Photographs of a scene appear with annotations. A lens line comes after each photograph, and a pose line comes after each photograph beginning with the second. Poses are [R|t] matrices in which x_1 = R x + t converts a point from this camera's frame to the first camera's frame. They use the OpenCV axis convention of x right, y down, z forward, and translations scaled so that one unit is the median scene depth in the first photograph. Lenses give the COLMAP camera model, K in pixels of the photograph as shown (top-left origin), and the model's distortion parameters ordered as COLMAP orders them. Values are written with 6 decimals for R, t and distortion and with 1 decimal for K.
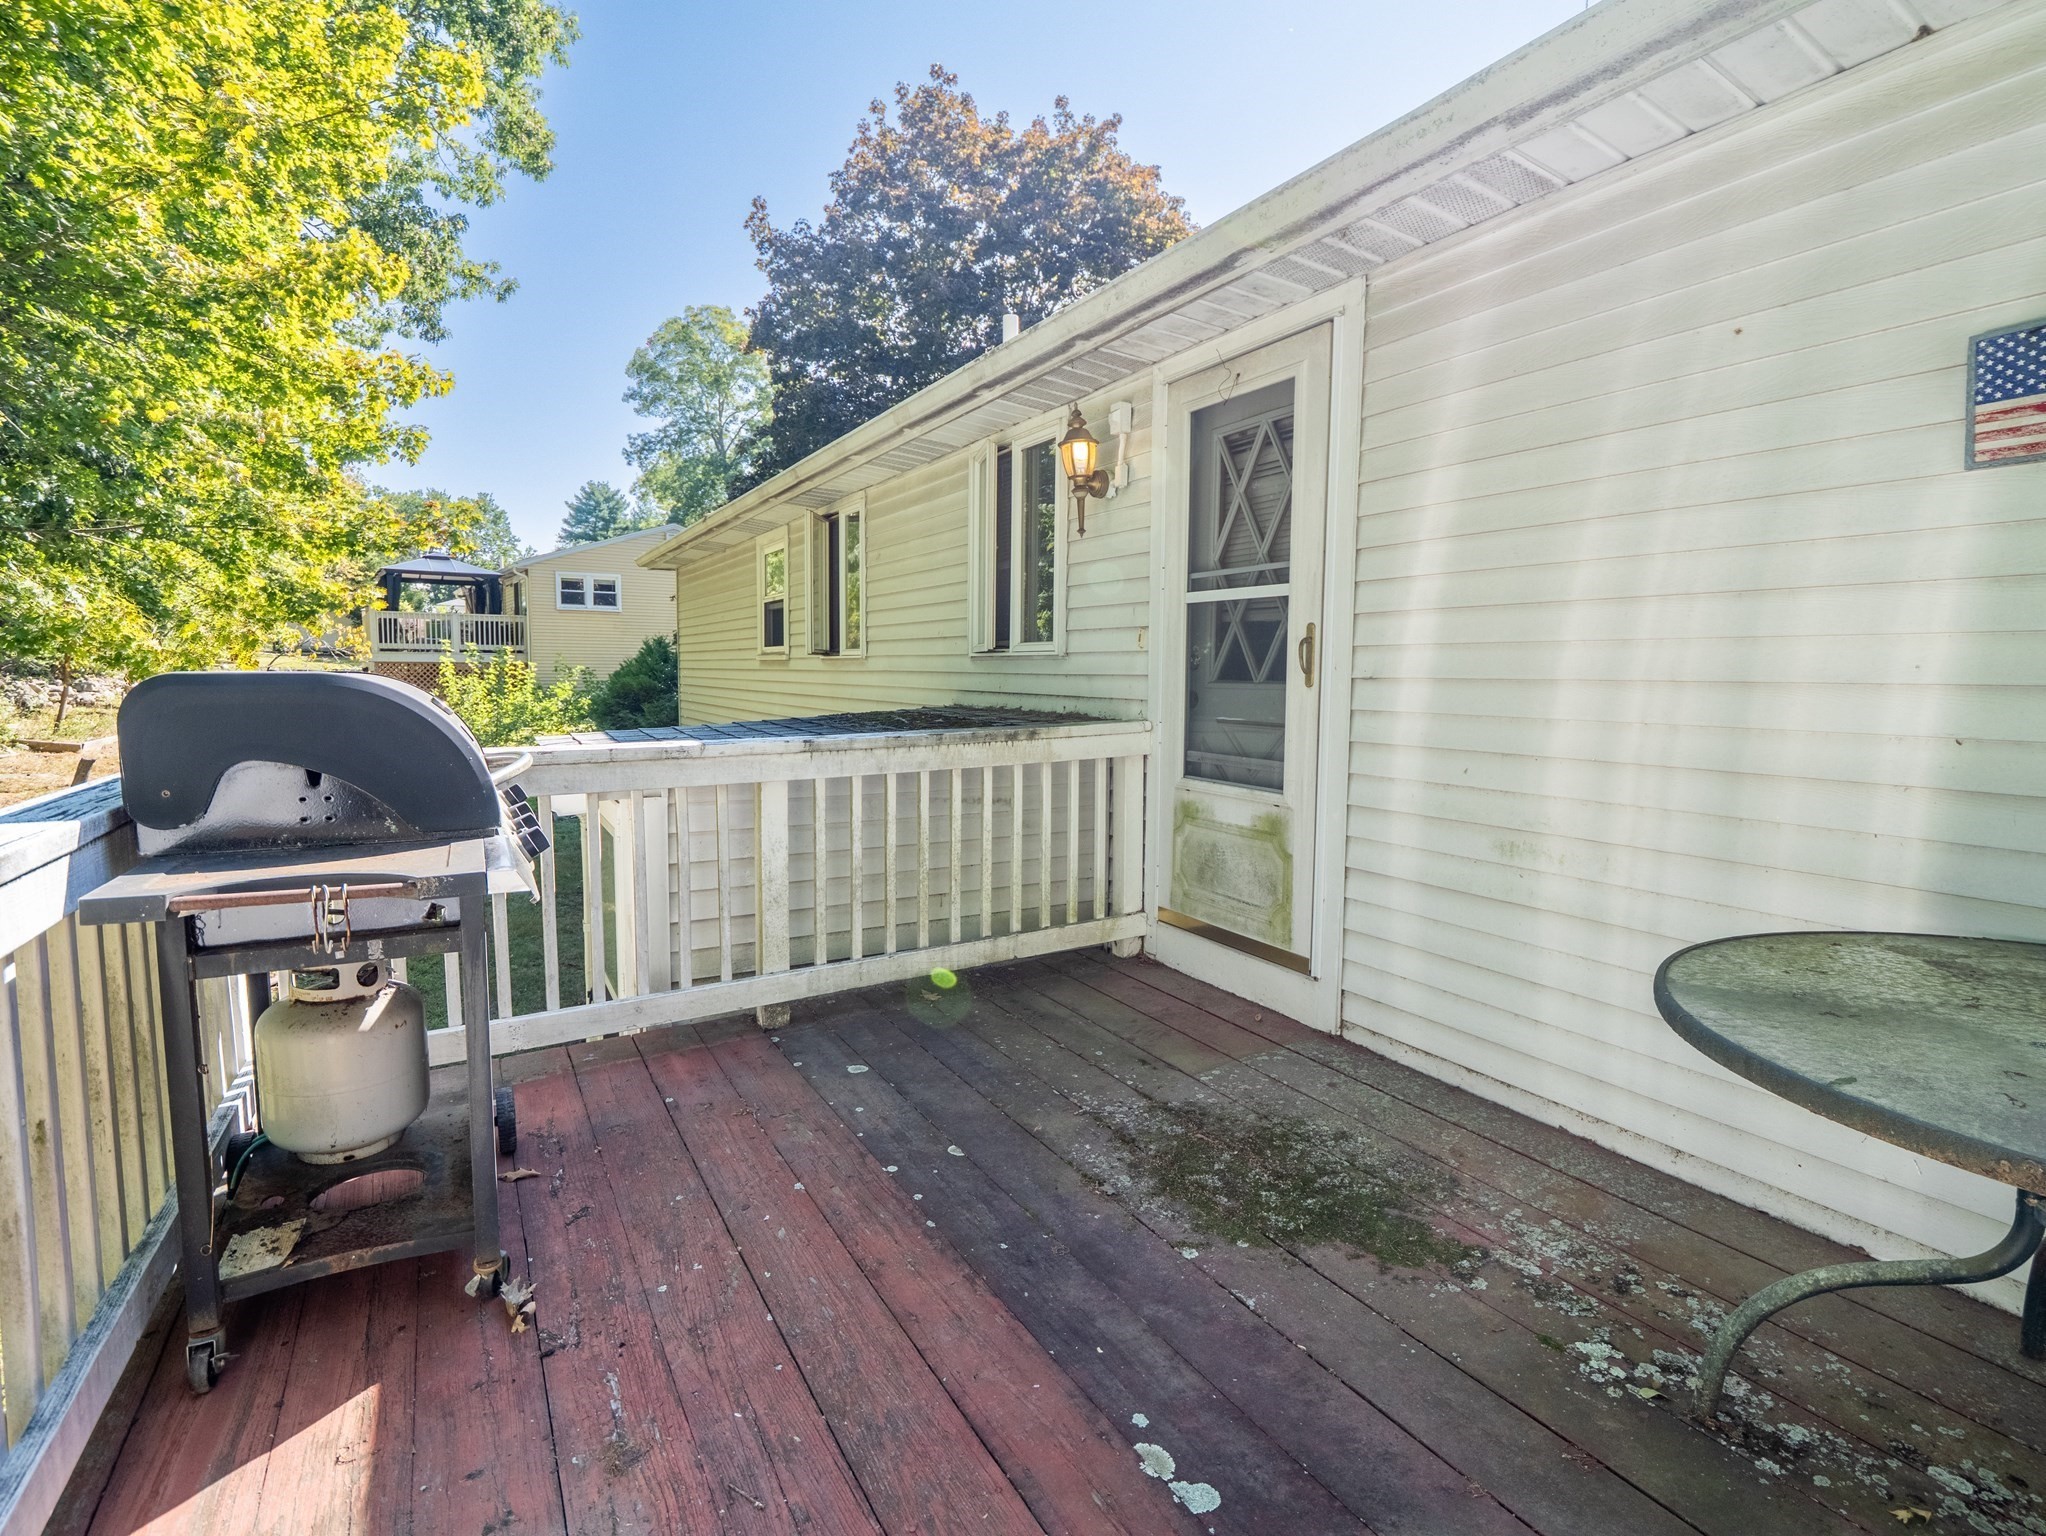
lens RADIAL K [[986.5, 0, 1023.0], [0, 986.5, 768.0], [0, 0, 1]] dist [-0.050029, -0.000088]
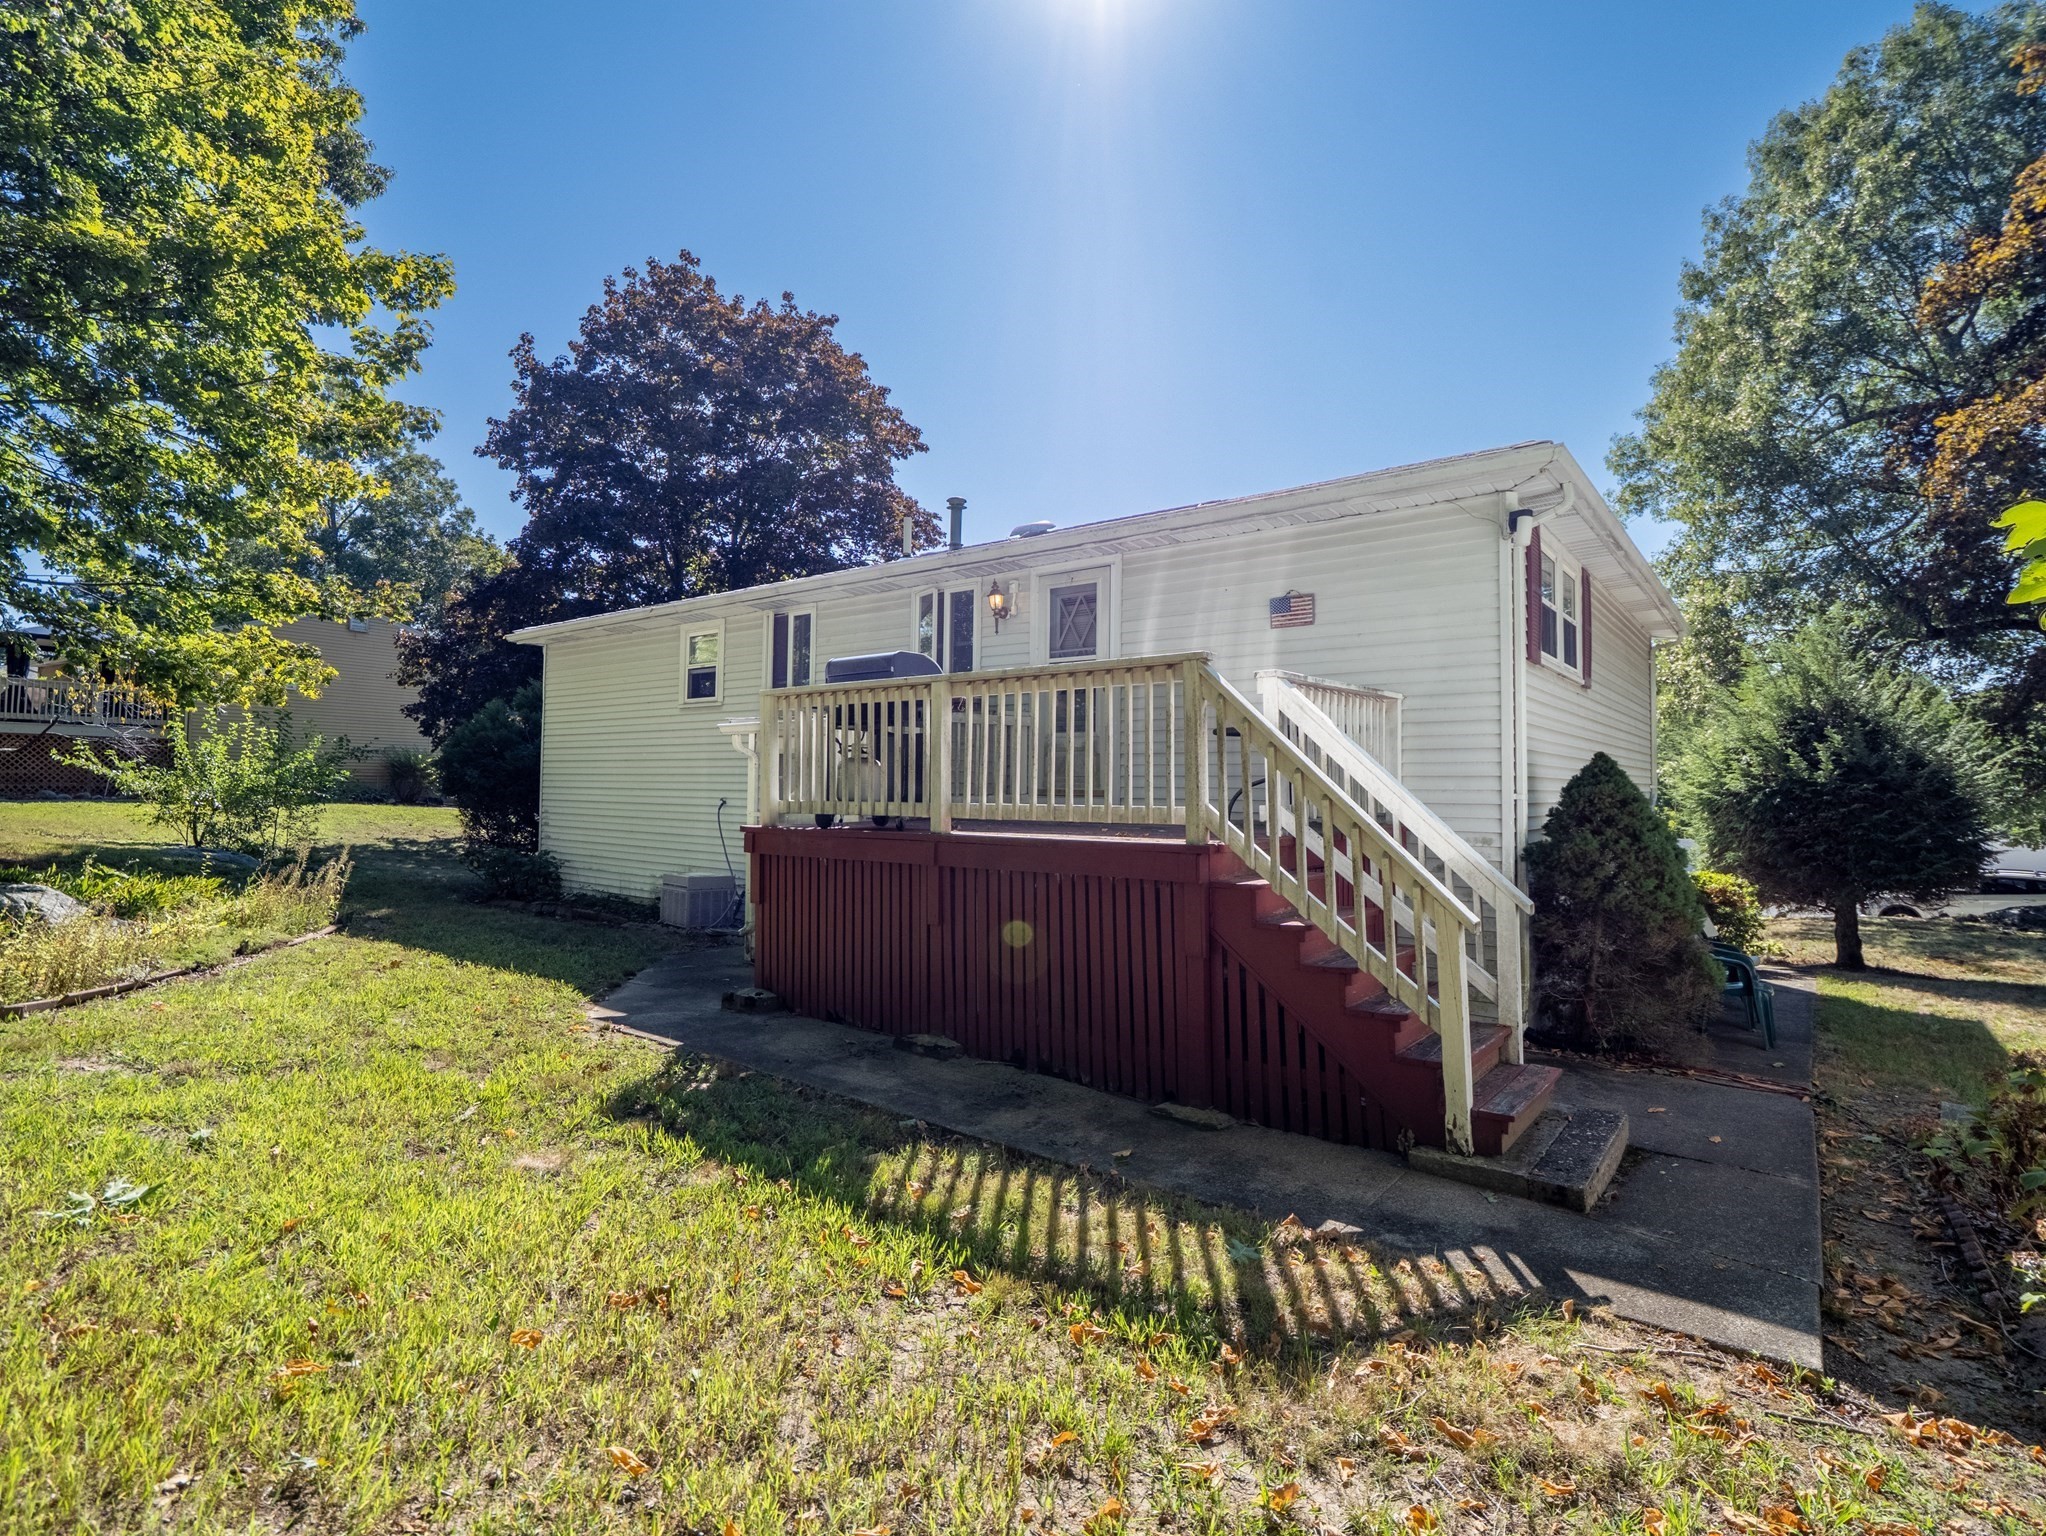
lens RADIAL K [[986.5, 0, 1023.0], [0, 986.5, 768.0], [0, 0, 1]] dist [-0.050029, -0.000088]
pose [[0.926695, -0.003088, 0.375803, -0.155939], [0.041396, 0.994720, -0.093905, 0.061999], [-0.373528, 0.102578, 0.921930, -0.235441]]
